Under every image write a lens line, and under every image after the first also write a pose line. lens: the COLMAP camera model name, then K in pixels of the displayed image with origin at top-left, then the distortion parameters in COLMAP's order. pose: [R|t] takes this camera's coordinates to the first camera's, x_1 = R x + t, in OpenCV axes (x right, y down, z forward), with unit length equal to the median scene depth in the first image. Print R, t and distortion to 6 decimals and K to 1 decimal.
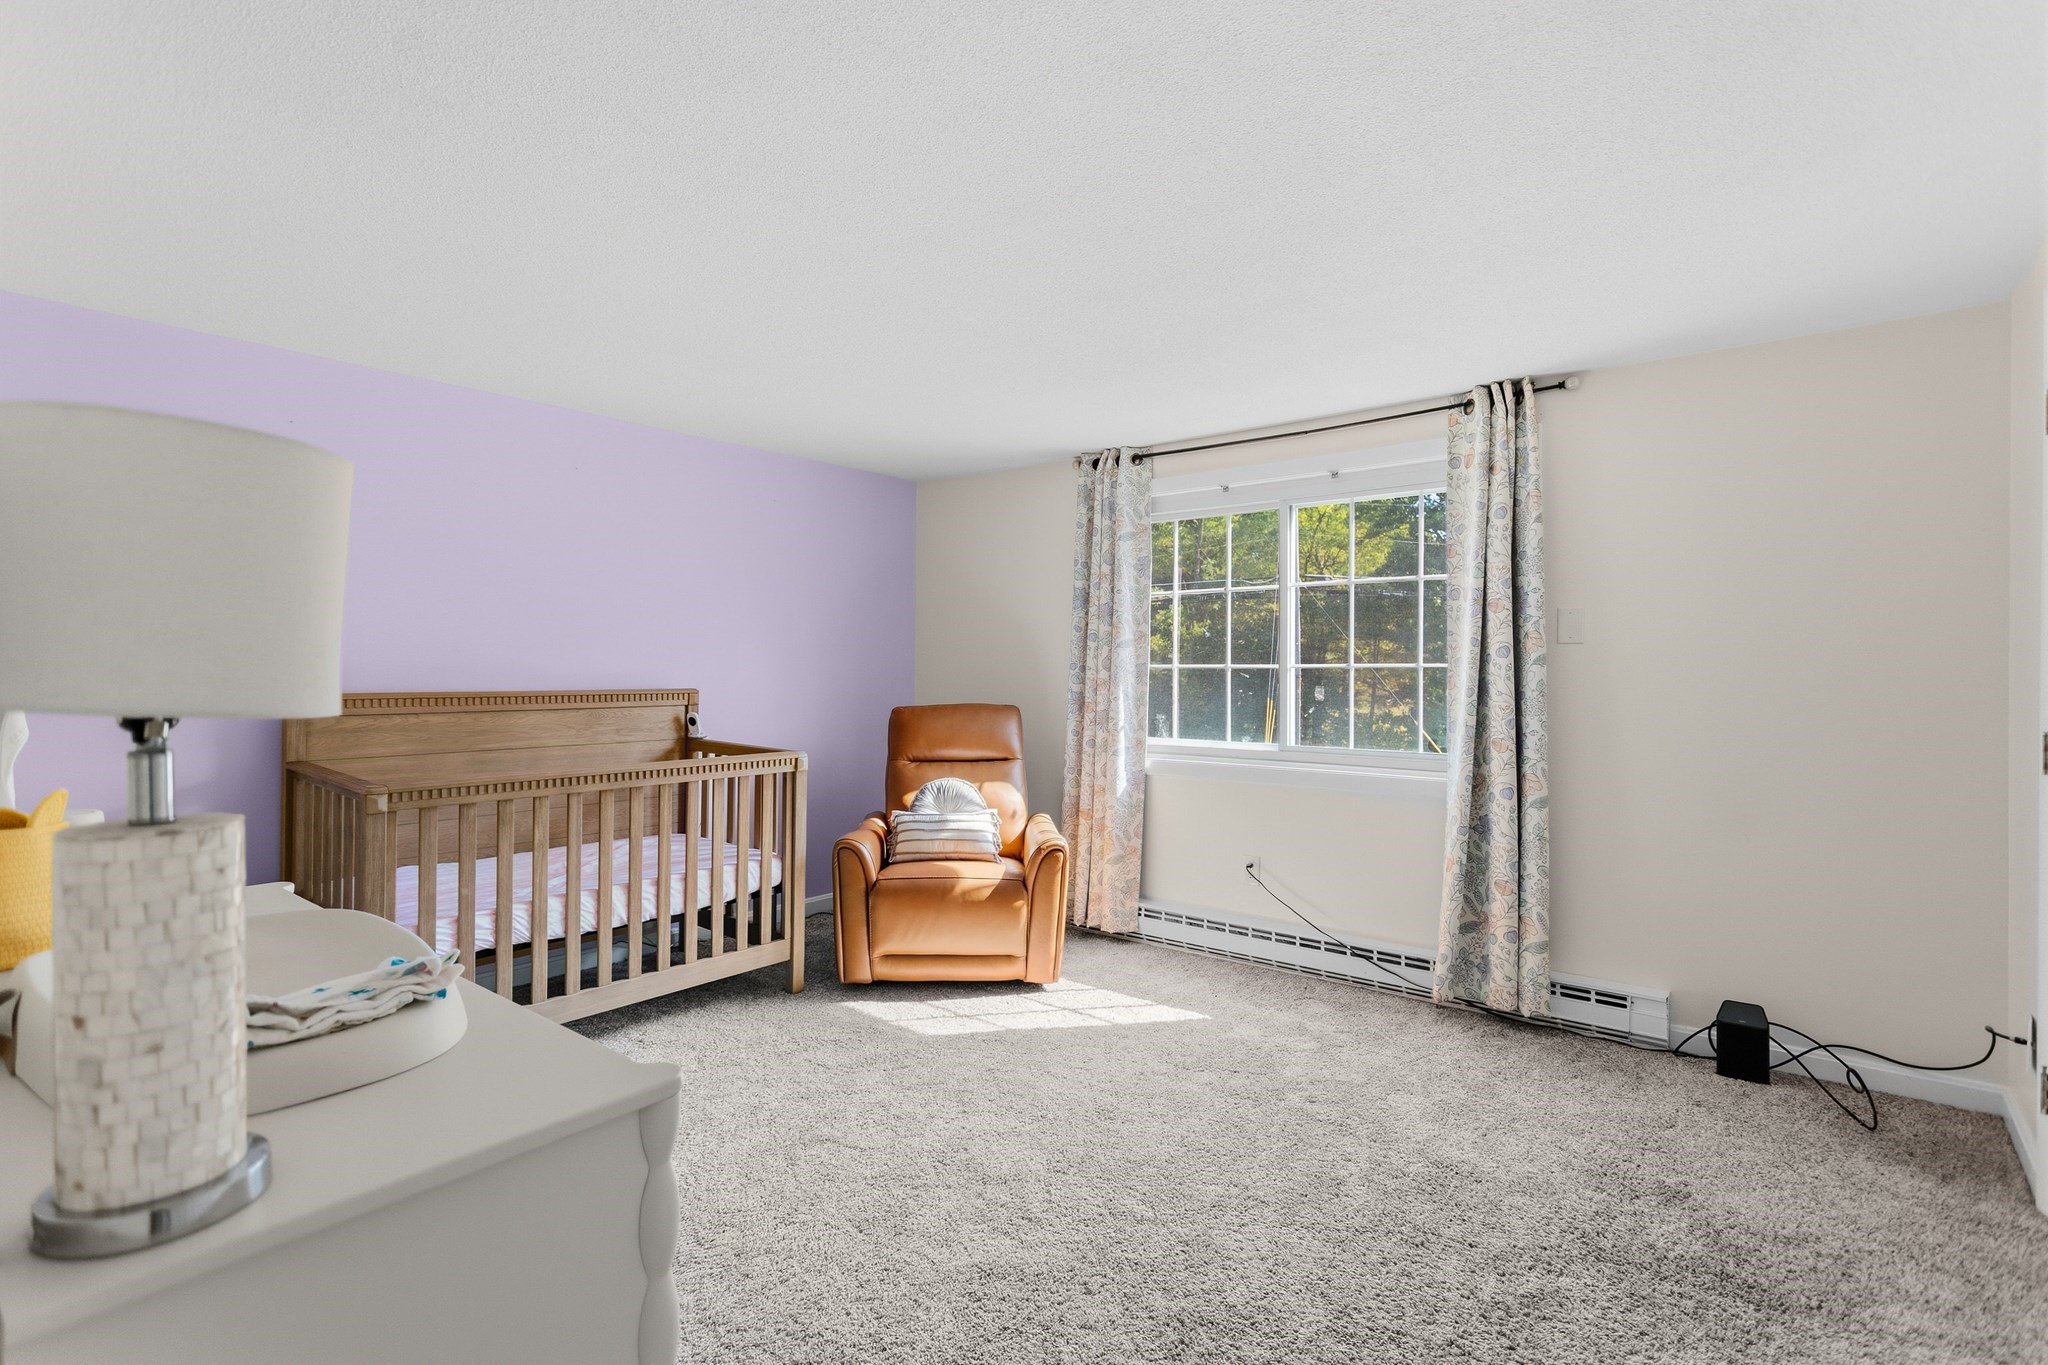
lens RADIAL K [[964.0, 0, 1026.3], [0, 964.0, 664.4], [0, 0, 1]] dist [0.001794, 0.001143]
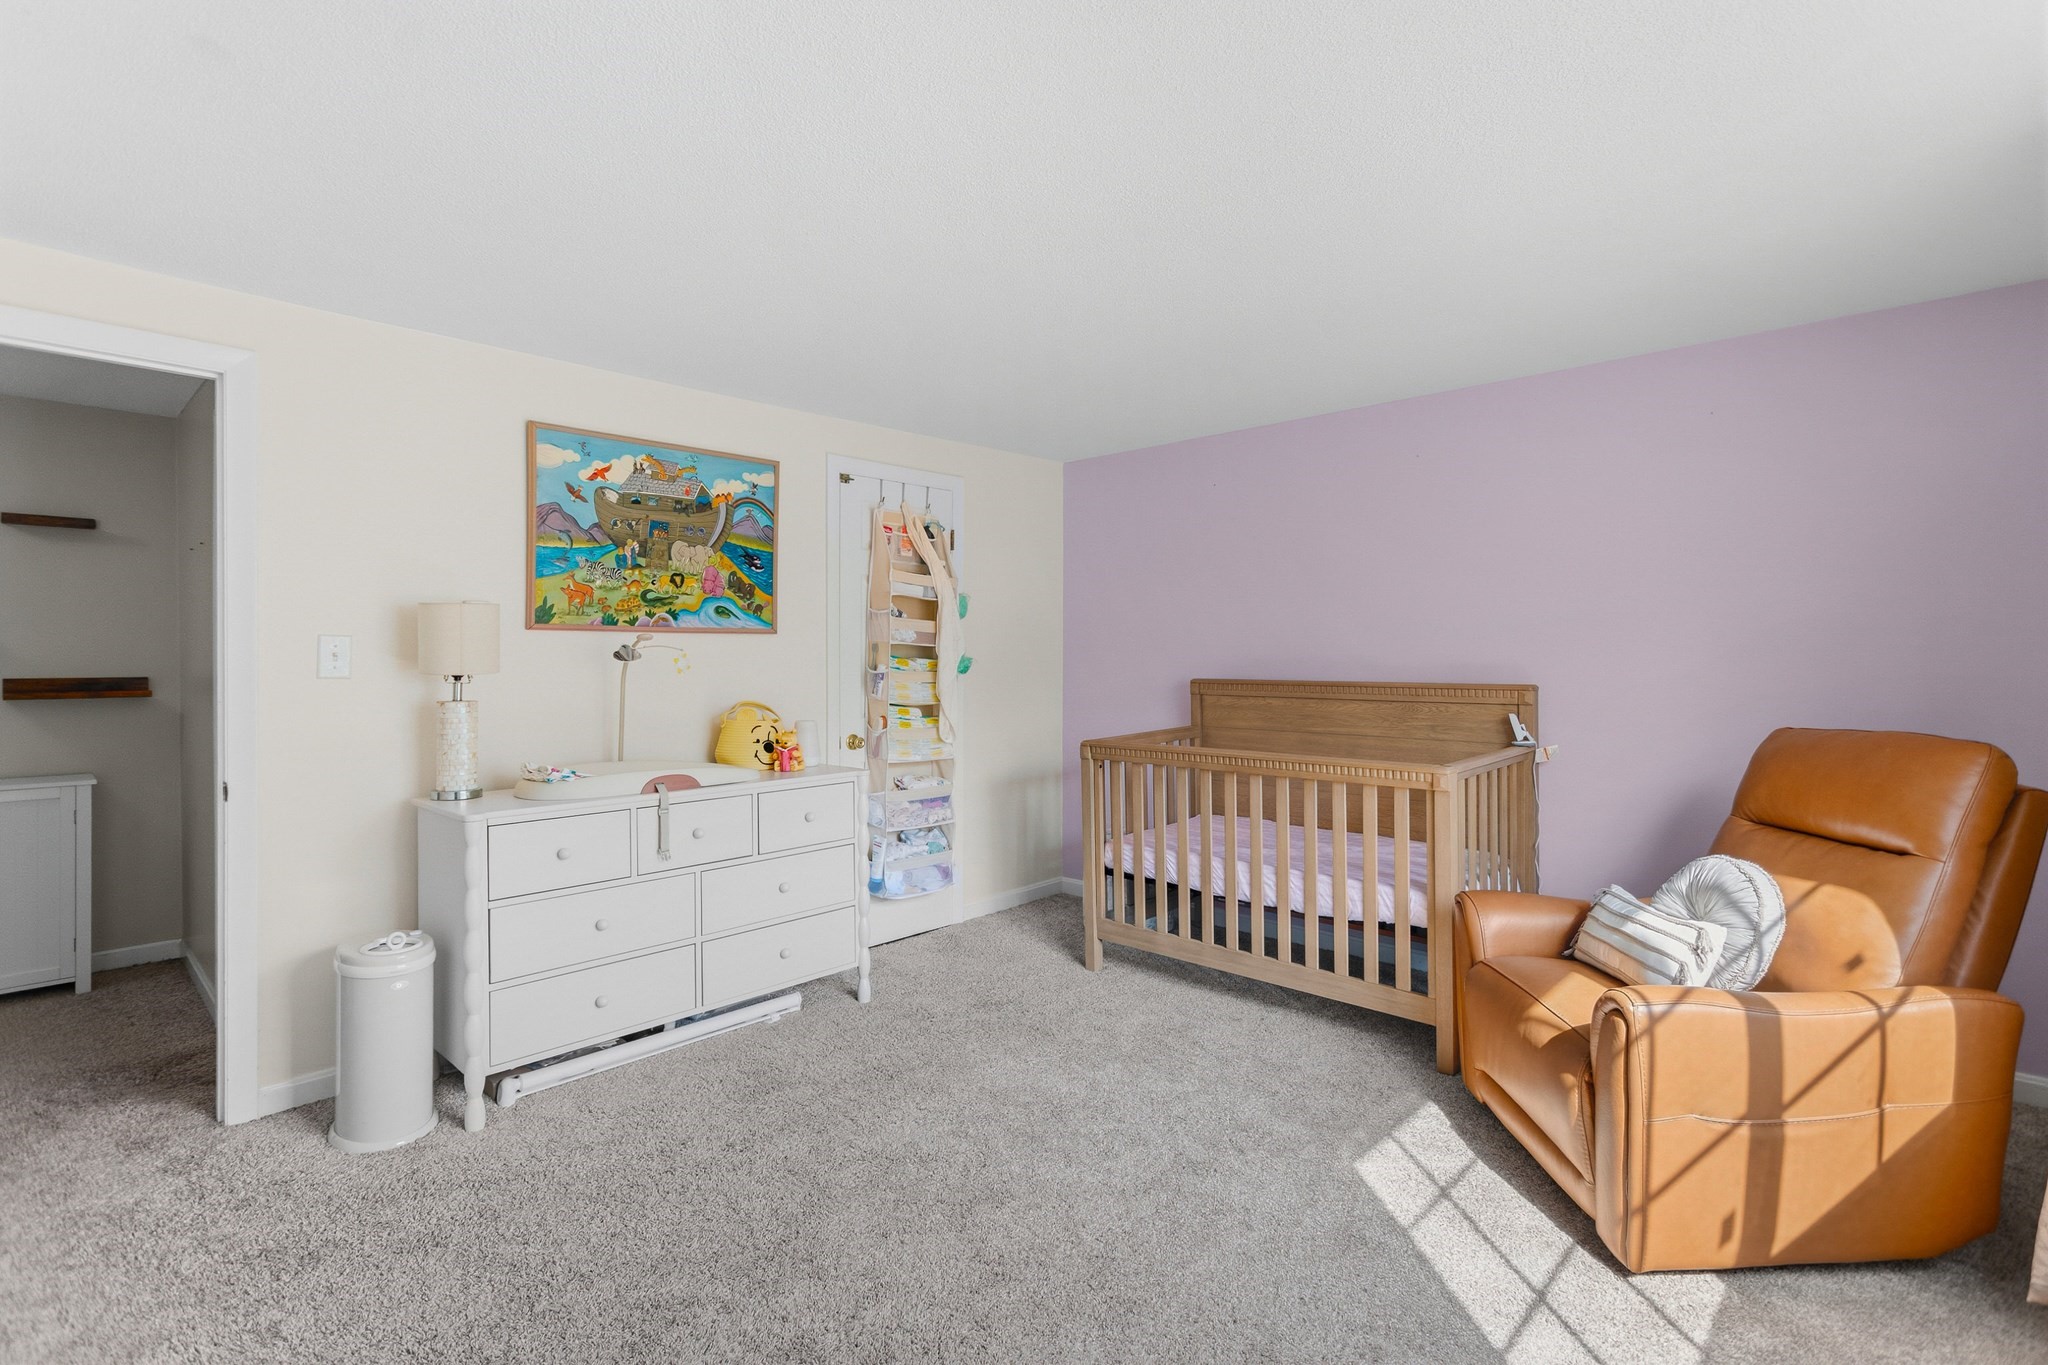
lens RADIAL K [[964.0, 0, 1026.3], [0, 964.0, 664.4], [0, 0, 1]] dist [0.001794, 0.001143]
pose [[-0.074404, 0.004319, -0.997219, 0.611442], [0.002487, 0.999988, 0.004146, 0.003805], [0.997225, -0.002172, -0.074414, 0.773712]]
